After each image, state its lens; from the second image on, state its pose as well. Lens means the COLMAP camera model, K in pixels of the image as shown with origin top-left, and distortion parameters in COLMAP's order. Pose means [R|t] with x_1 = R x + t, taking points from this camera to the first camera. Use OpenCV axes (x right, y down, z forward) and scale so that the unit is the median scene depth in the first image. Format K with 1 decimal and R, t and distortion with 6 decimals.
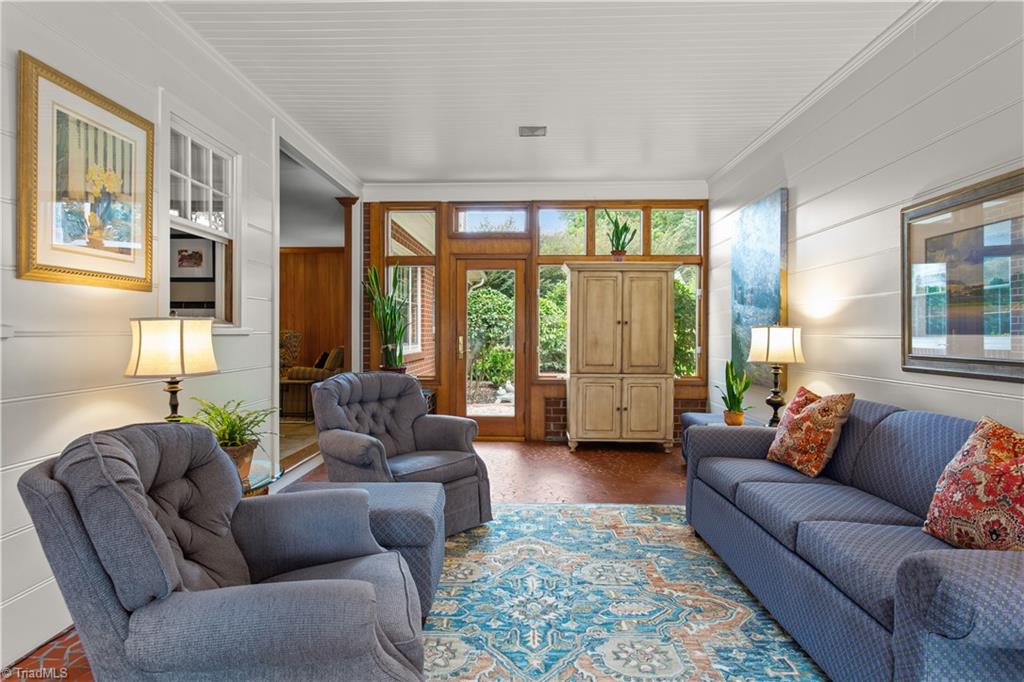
lens RADIAL K [[567.2, 0, 519.5], [0, 567.2, 338.5], [0, 0, 1]] dist [-0.027560, 0.021451]
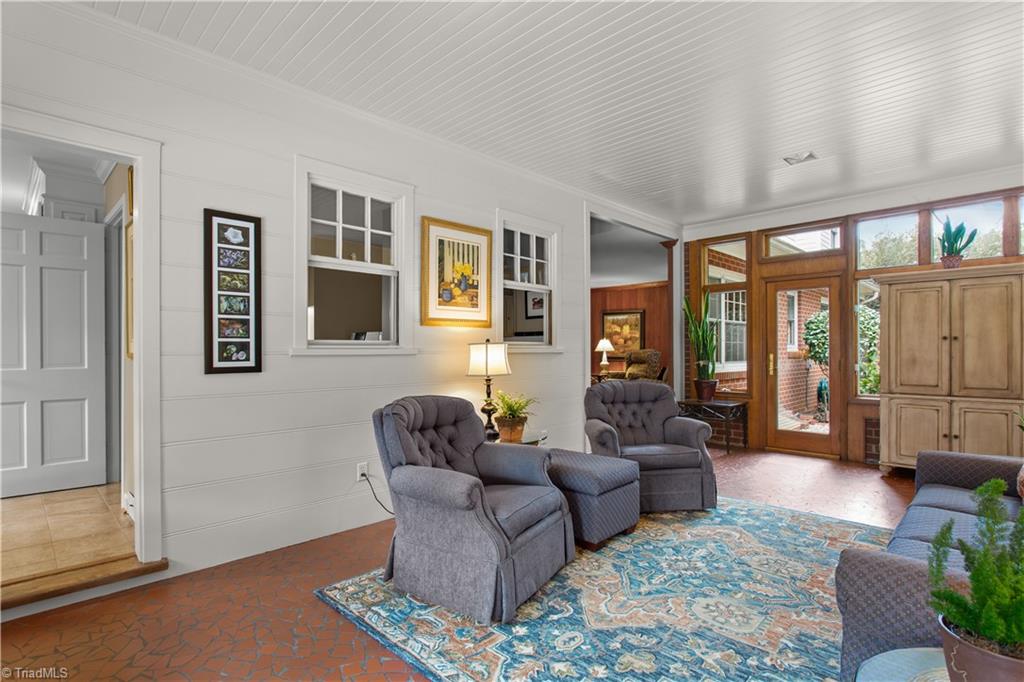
lens RADIAL K [[519.4, 0, 503.5], [0, 519.4, 351.3], [0, 0, 1]] dist [-0.033856, 0.018862]
pose [[0.713347, -0.004665, -0.700795, 0.505038], [-0.002521, 0.999954, -0.009222, 0.003203], [0.700806, 0.008345, 0.713303, -0.111316]]
